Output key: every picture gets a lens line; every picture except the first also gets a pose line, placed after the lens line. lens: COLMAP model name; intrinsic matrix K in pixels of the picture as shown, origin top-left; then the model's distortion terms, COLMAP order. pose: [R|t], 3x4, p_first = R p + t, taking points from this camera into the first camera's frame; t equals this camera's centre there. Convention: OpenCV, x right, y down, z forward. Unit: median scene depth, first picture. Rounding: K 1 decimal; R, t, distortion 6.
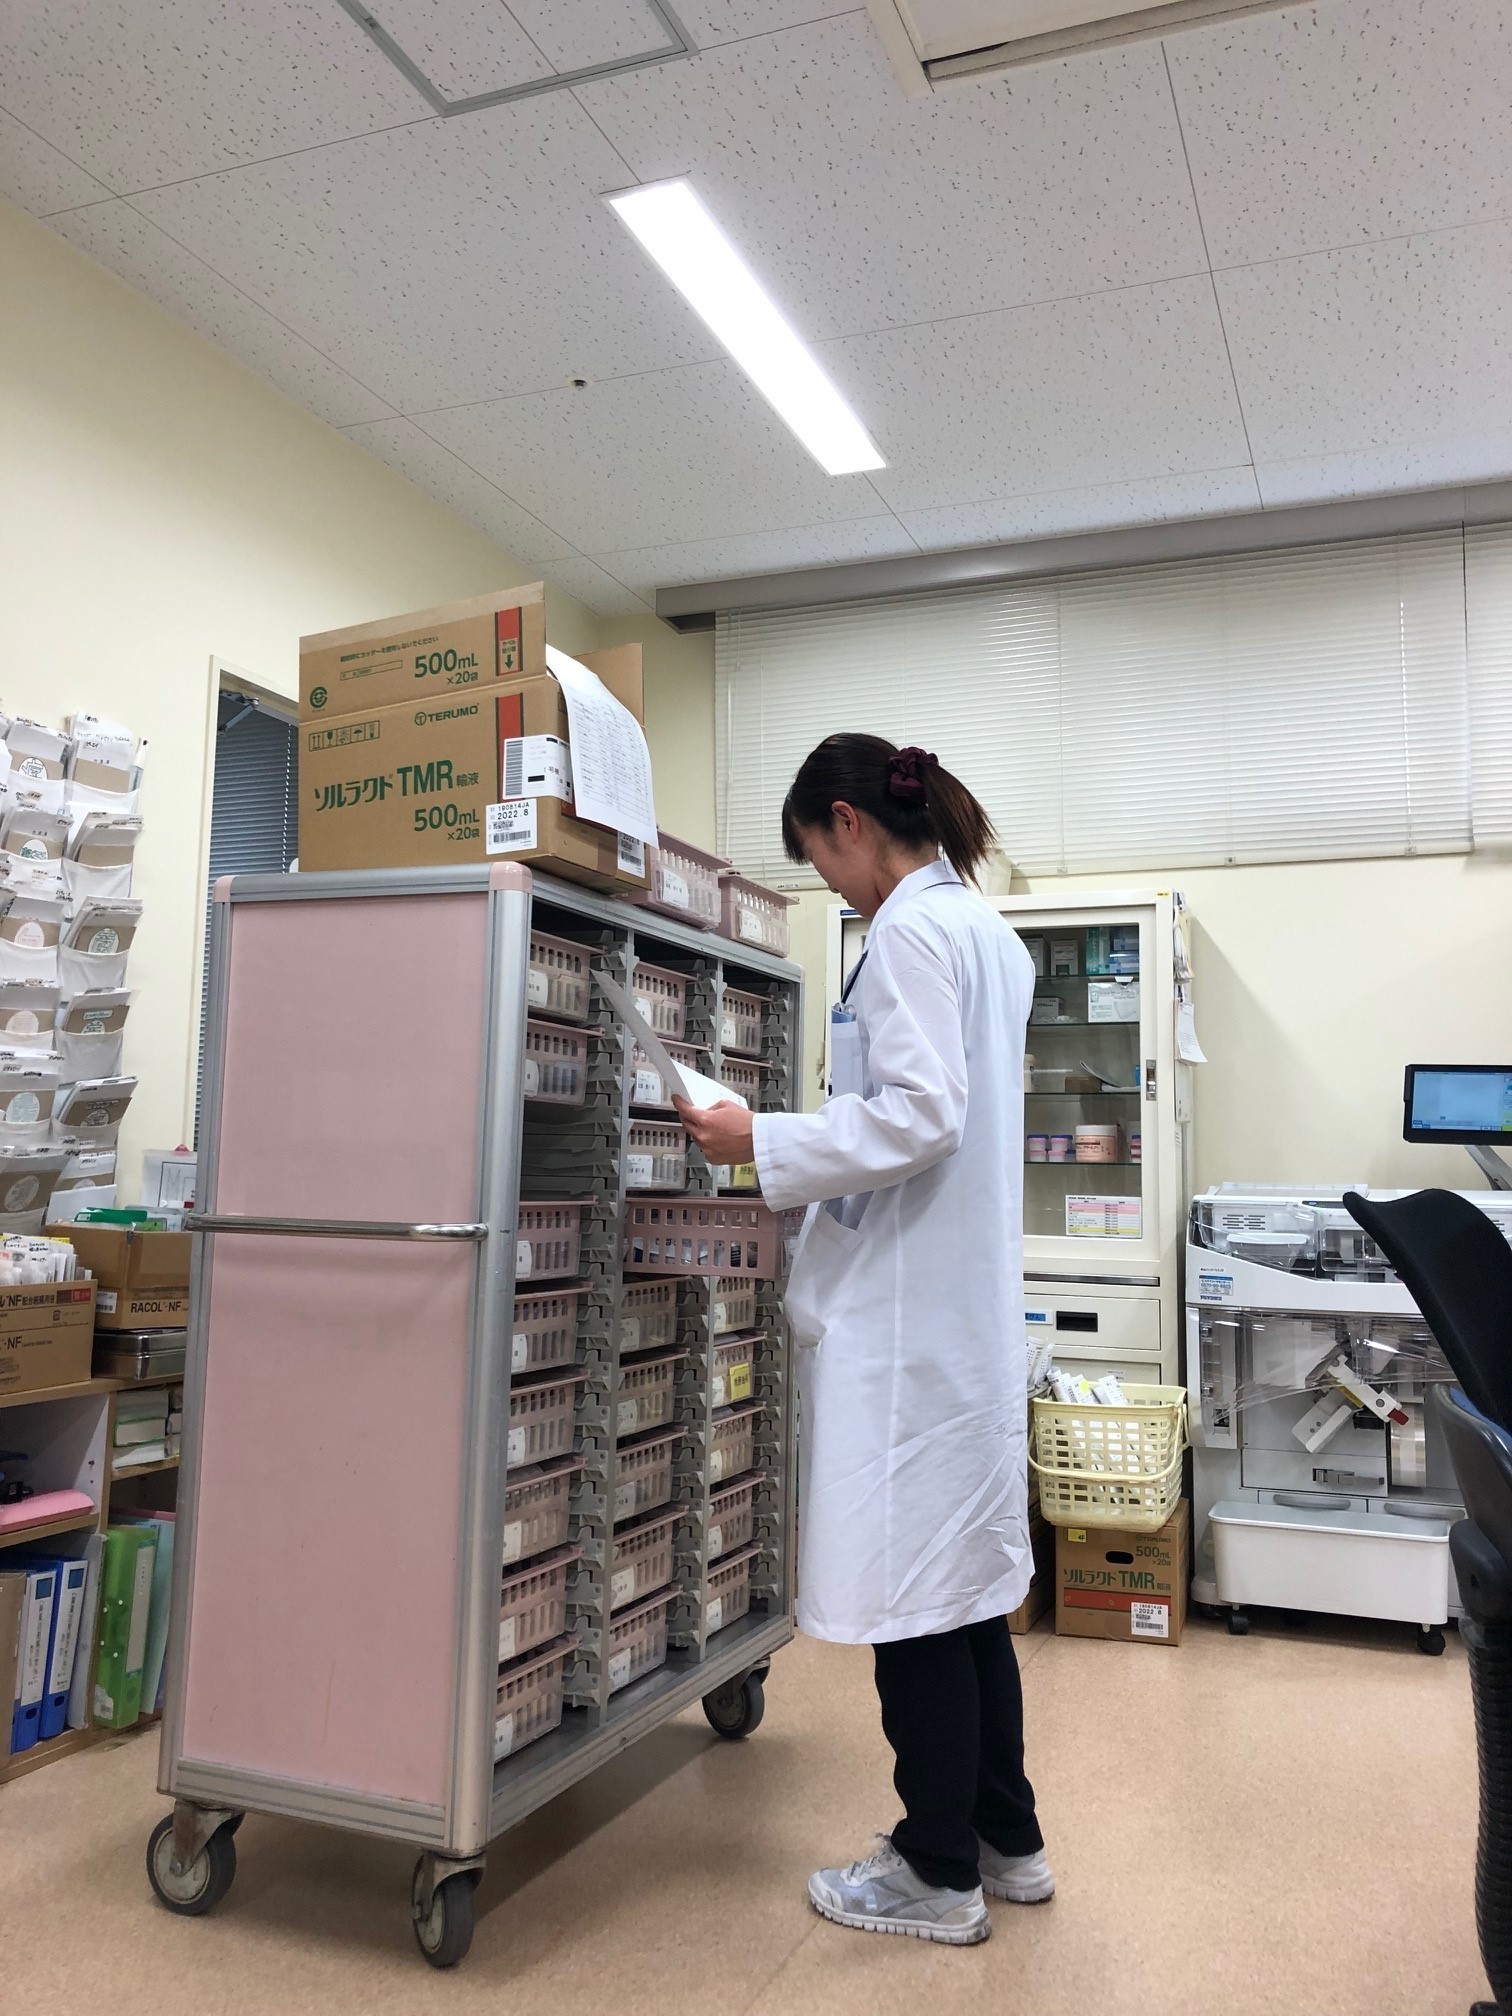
lens RADIAL K [[1650.1, 0, 756.0], [0, 1650.1, 1008.0], [0, 0, 1]] dist [-0.002265, -0.001779]
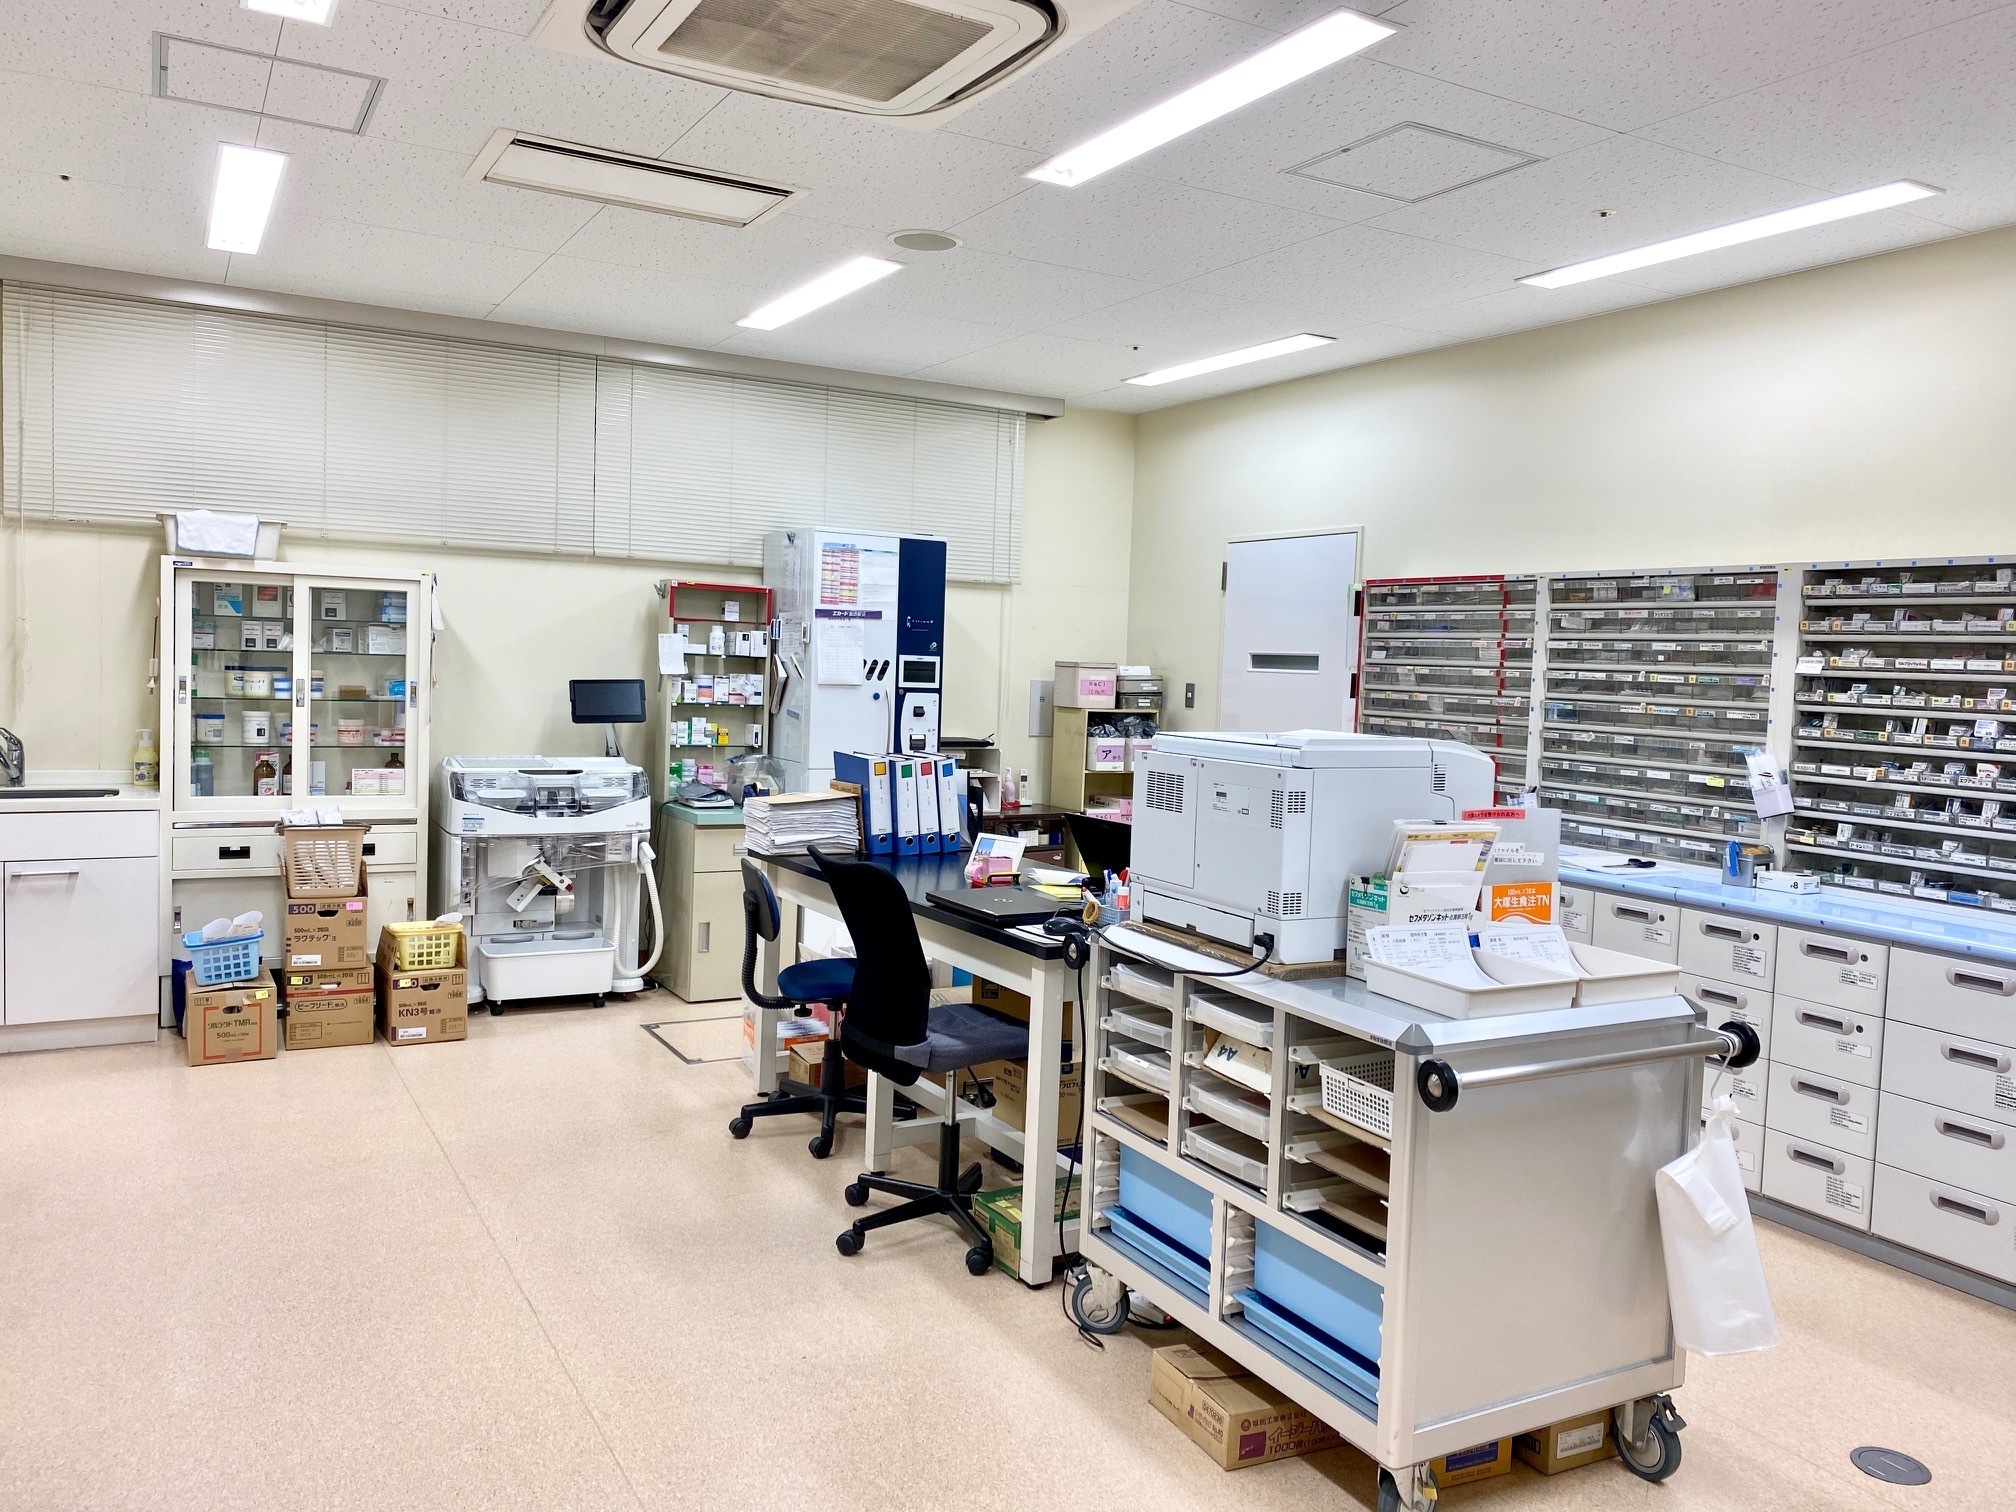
lens RADIAL K [[1530.9, 0, 1008.0], [0, 1530.9, 756.0], [0, 0, 1]] dist [0.131929, -0.150475]
pose [[0.630101, -0.049475, 0.774936, -0.565976], [-0.101319, 0.984198, 0.145217, -0.174052], [-0.769875, -0.170017, 0.615131, -0.359139]]
